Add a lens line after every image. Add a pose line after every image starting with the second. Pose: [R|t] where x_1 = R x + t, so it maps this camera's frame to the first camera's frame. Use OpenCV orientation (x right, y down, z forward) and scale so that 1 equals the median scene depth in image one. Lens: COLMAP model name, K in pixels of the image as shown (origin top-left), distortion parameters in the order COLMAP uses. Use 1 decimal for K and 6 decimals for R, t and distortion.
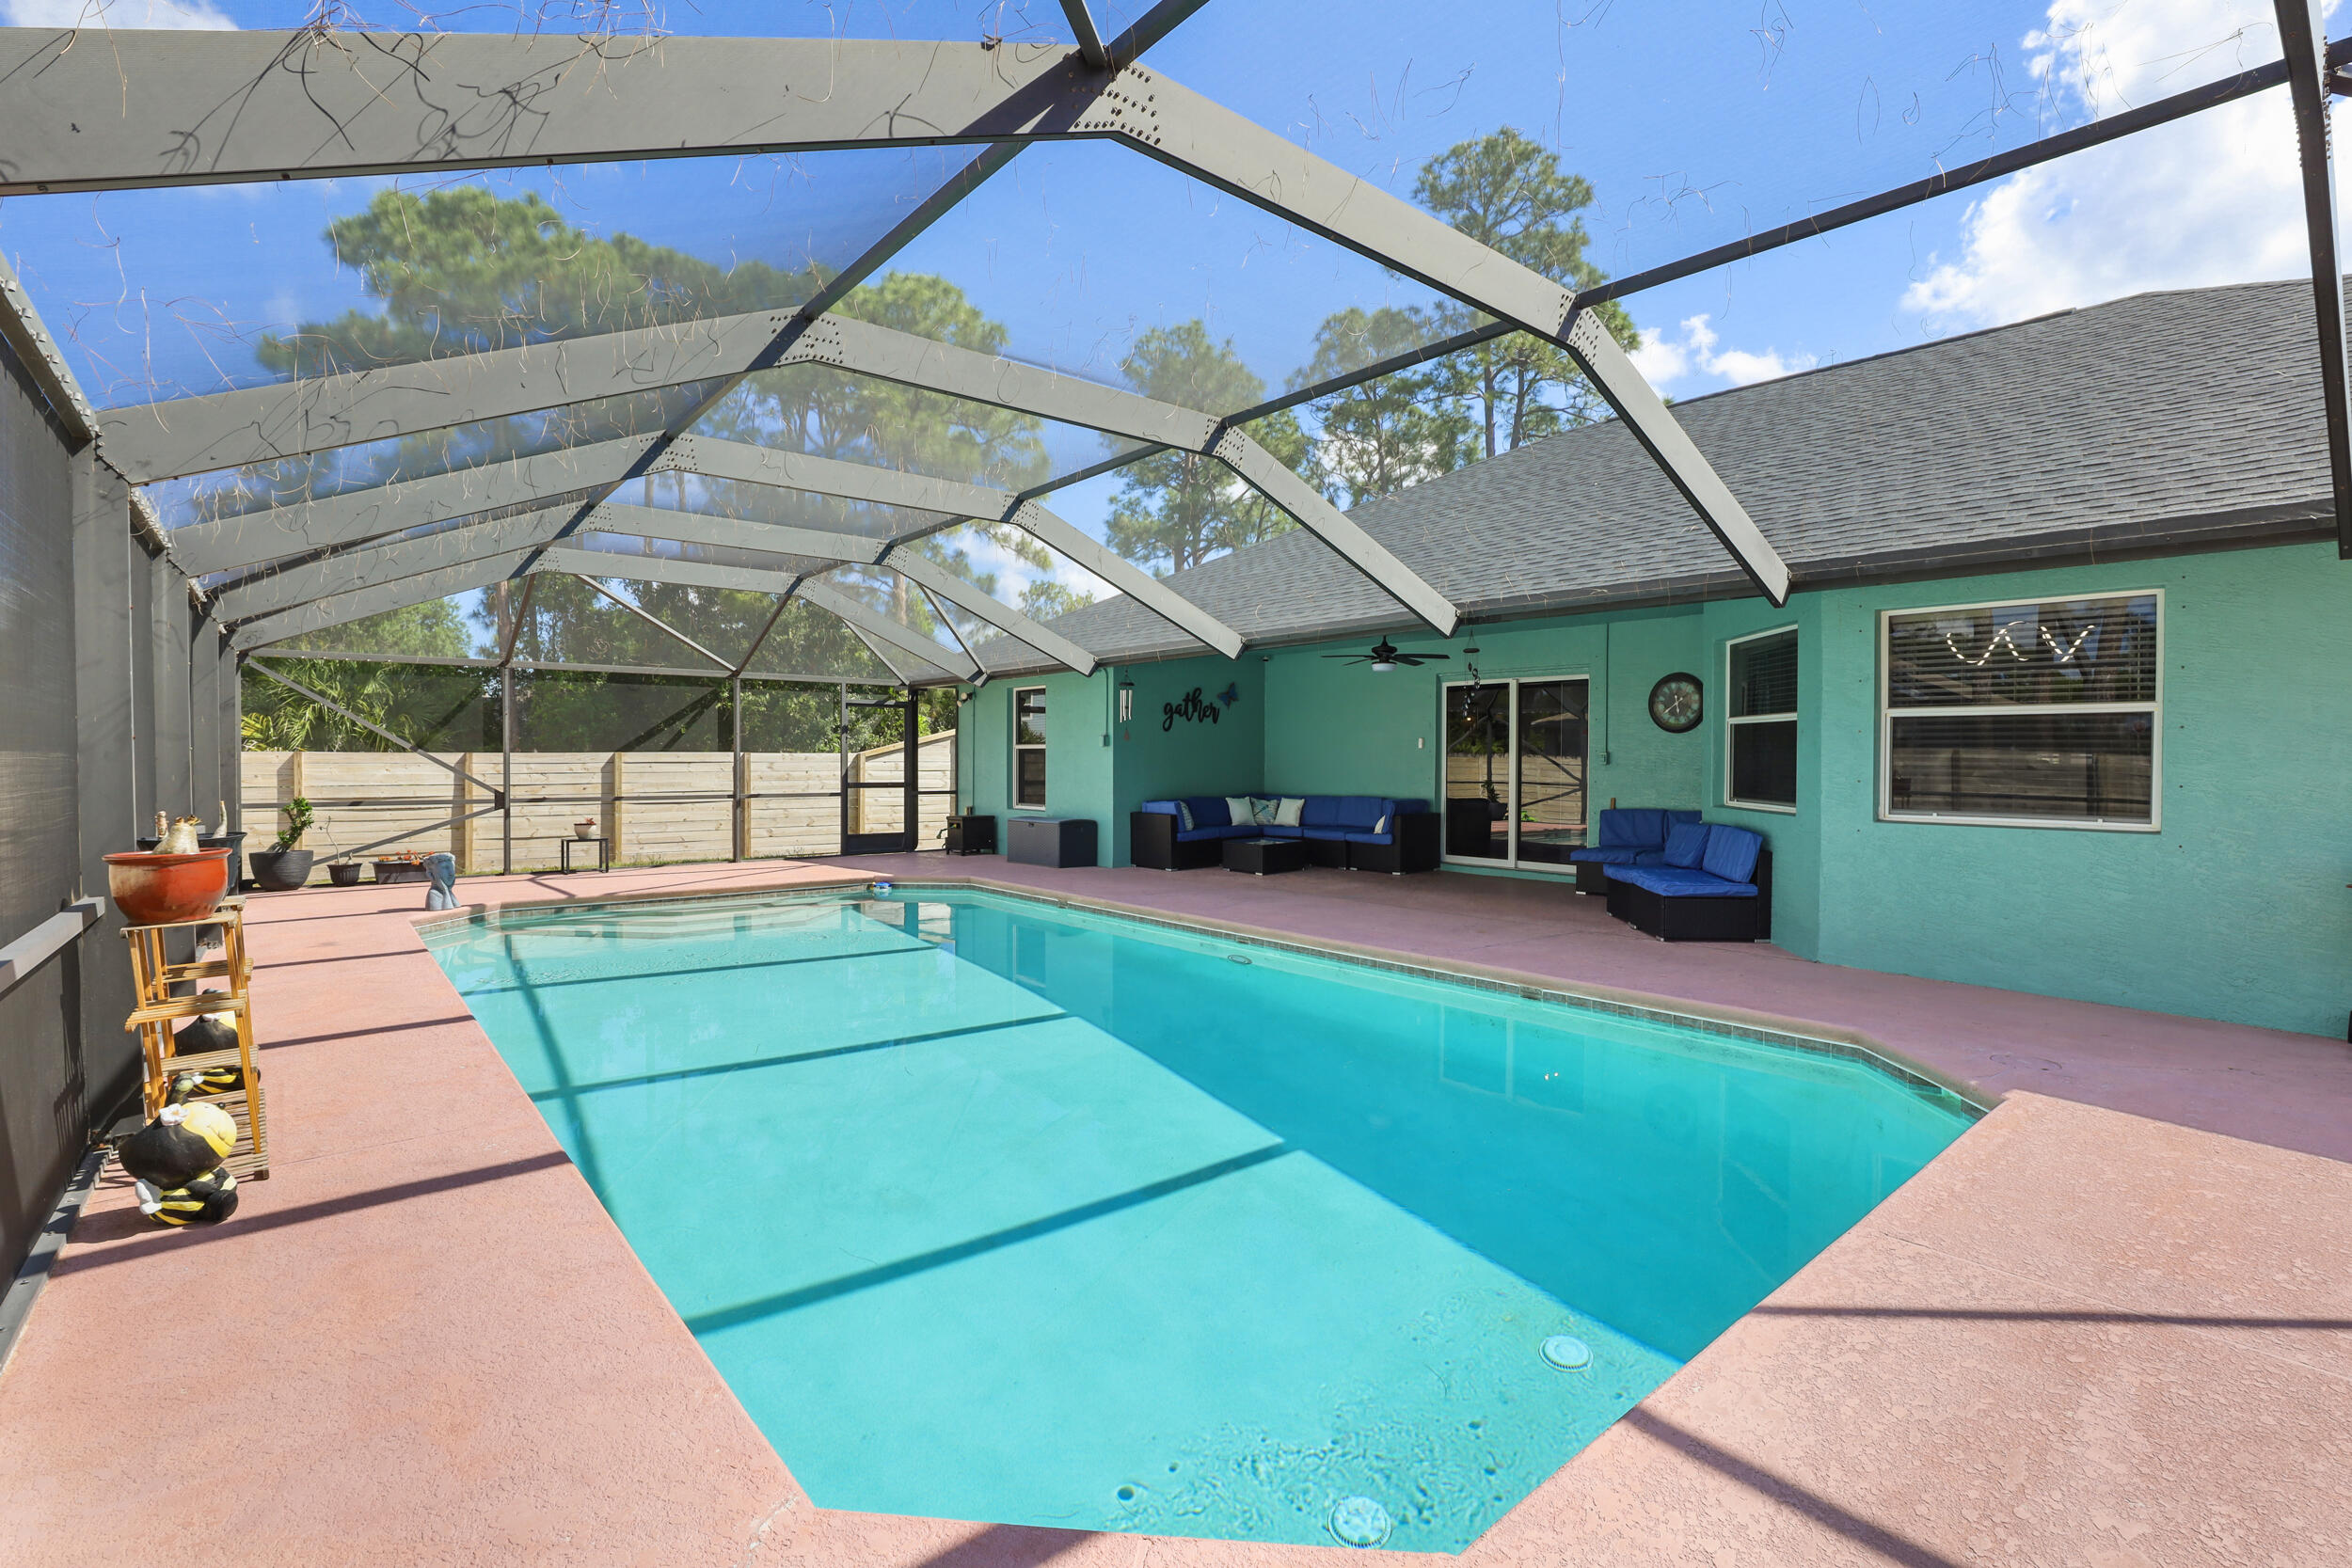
lens RADIAL K [[1079.5, 0, 1188.2], [0, 1079.5, 763.1], [0, 0, 1]] dist [-0.031803, 0.004994]
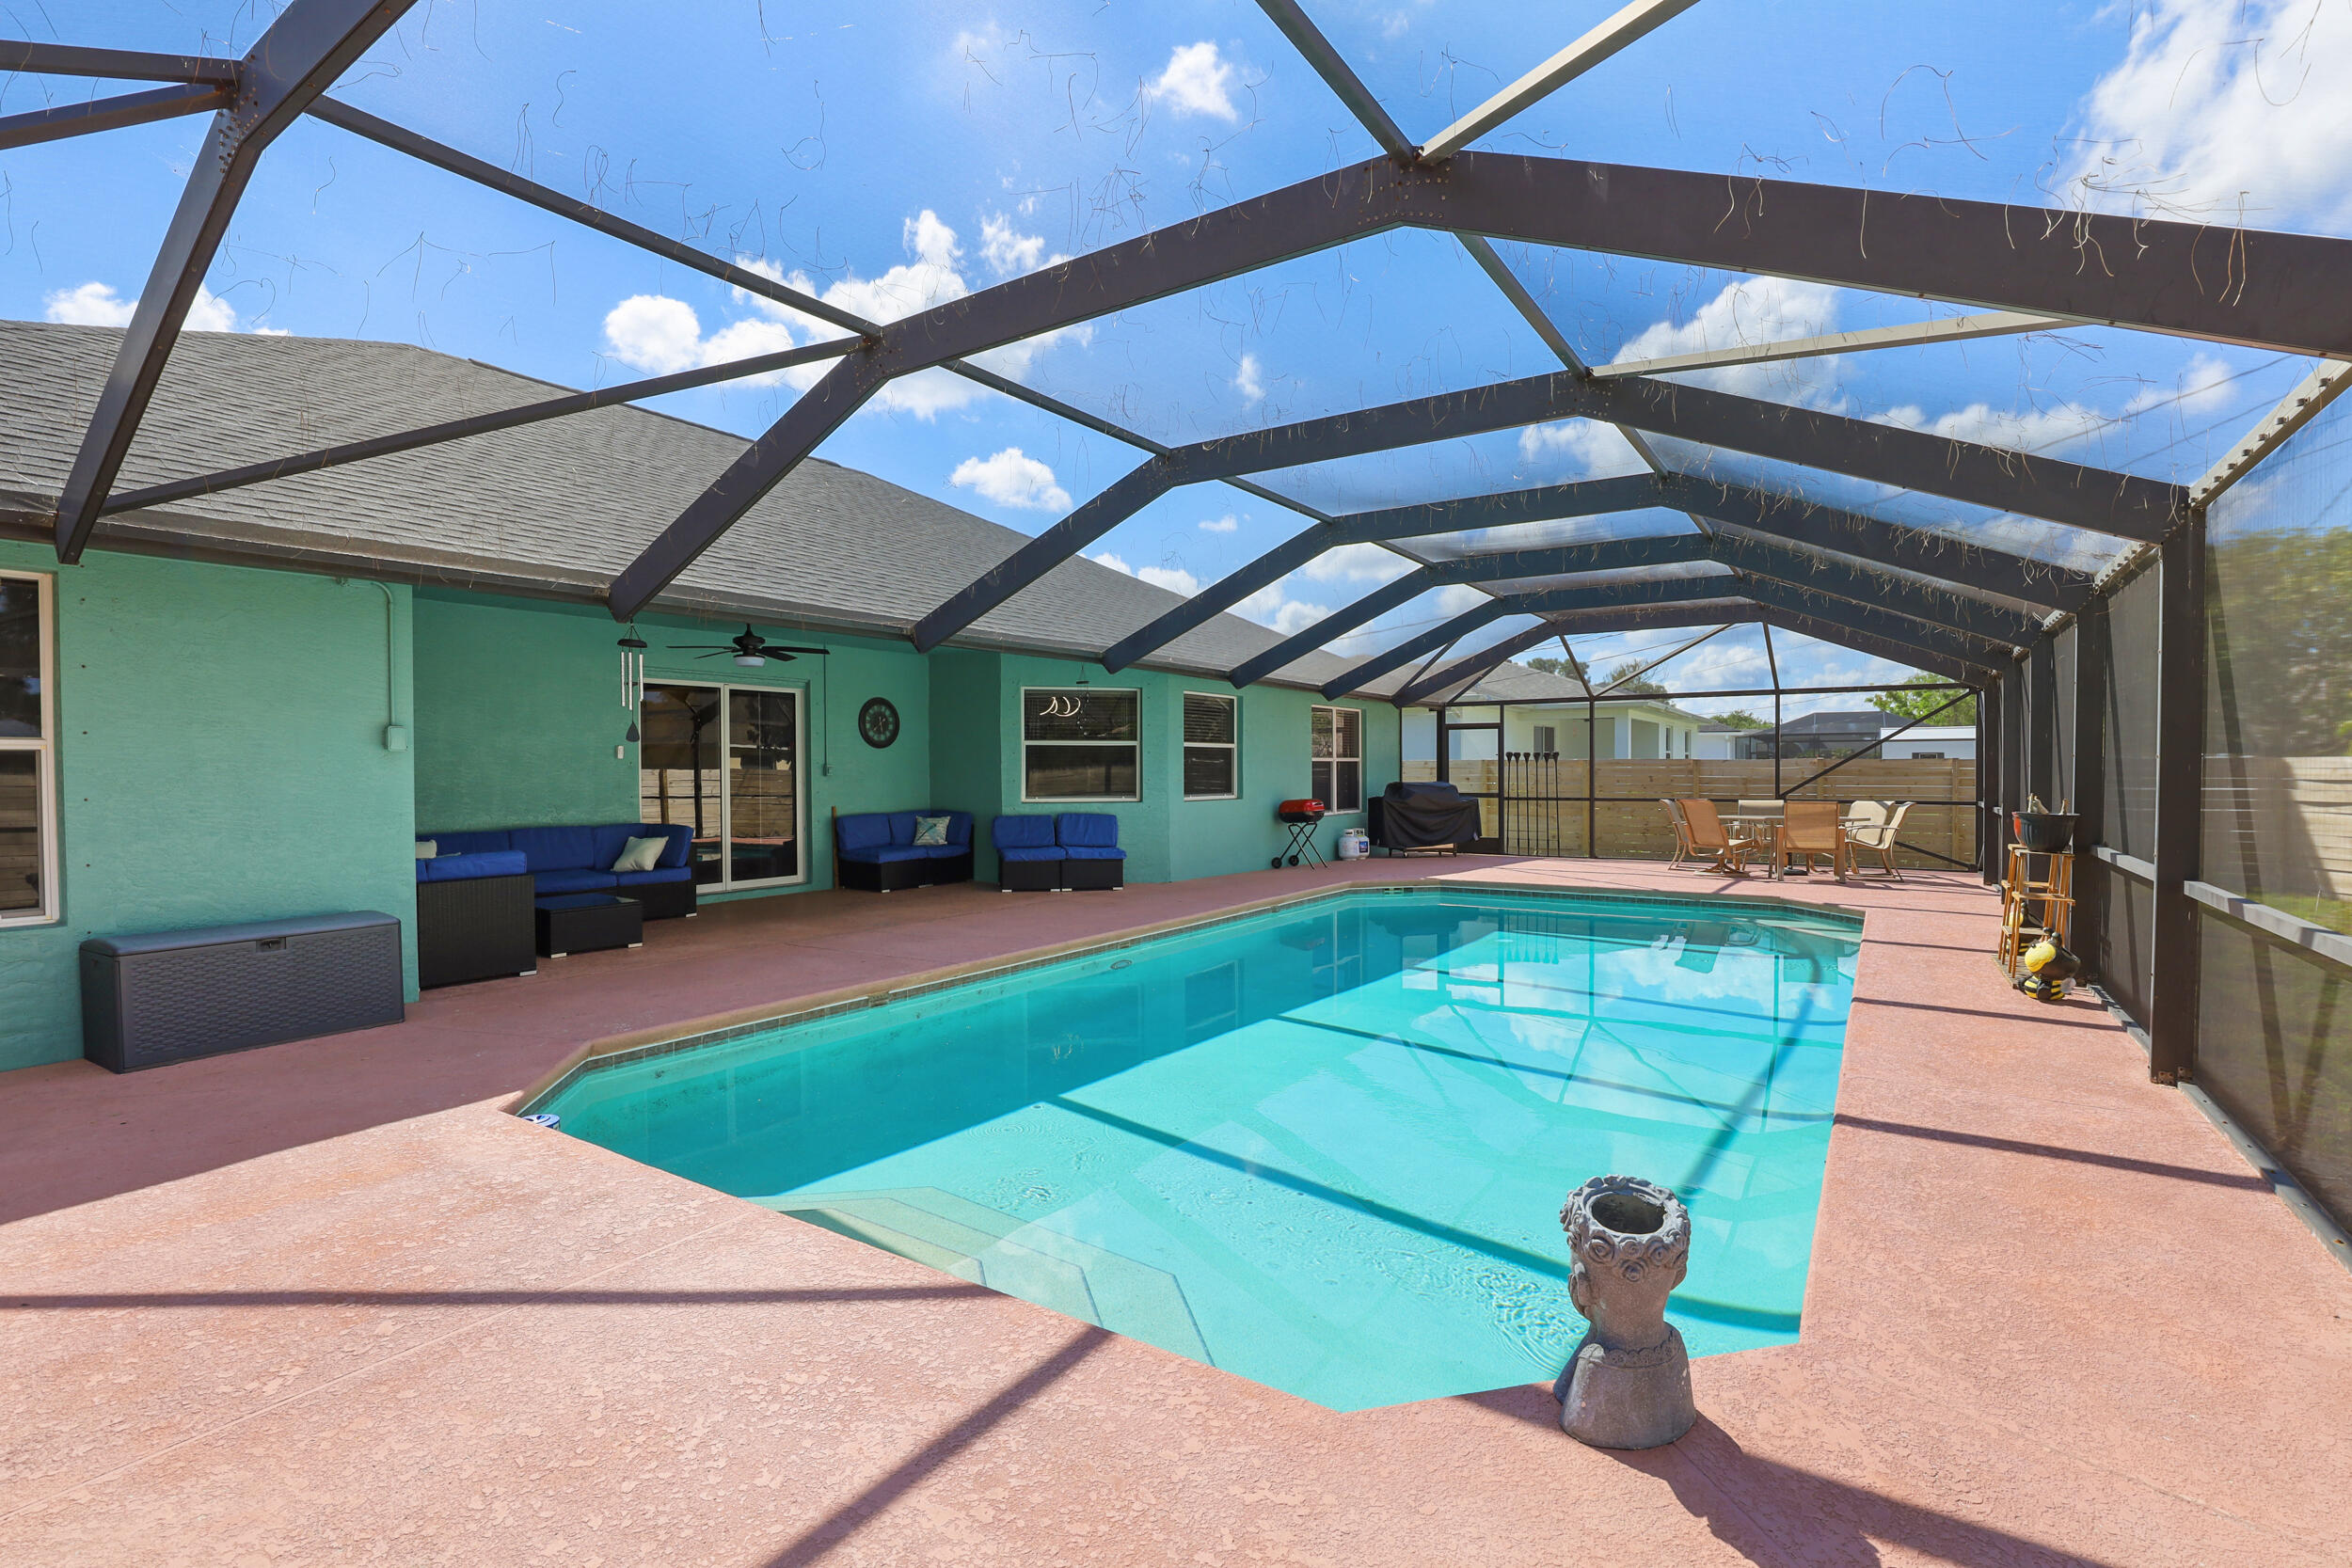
lens RADIAL K [[1079.5, 0, 1178.4], [0, 1079.5, 792.8], [0, 0, 1]] dist [-0.031803, 0.004994]
pose [[-0.275581, -0.024012, 0.960978, -0.556606], [0.007910, 0.999597, 0.027245, -0.006160], [-0.961245, 0.015109, -0.275280, 0.715326]]
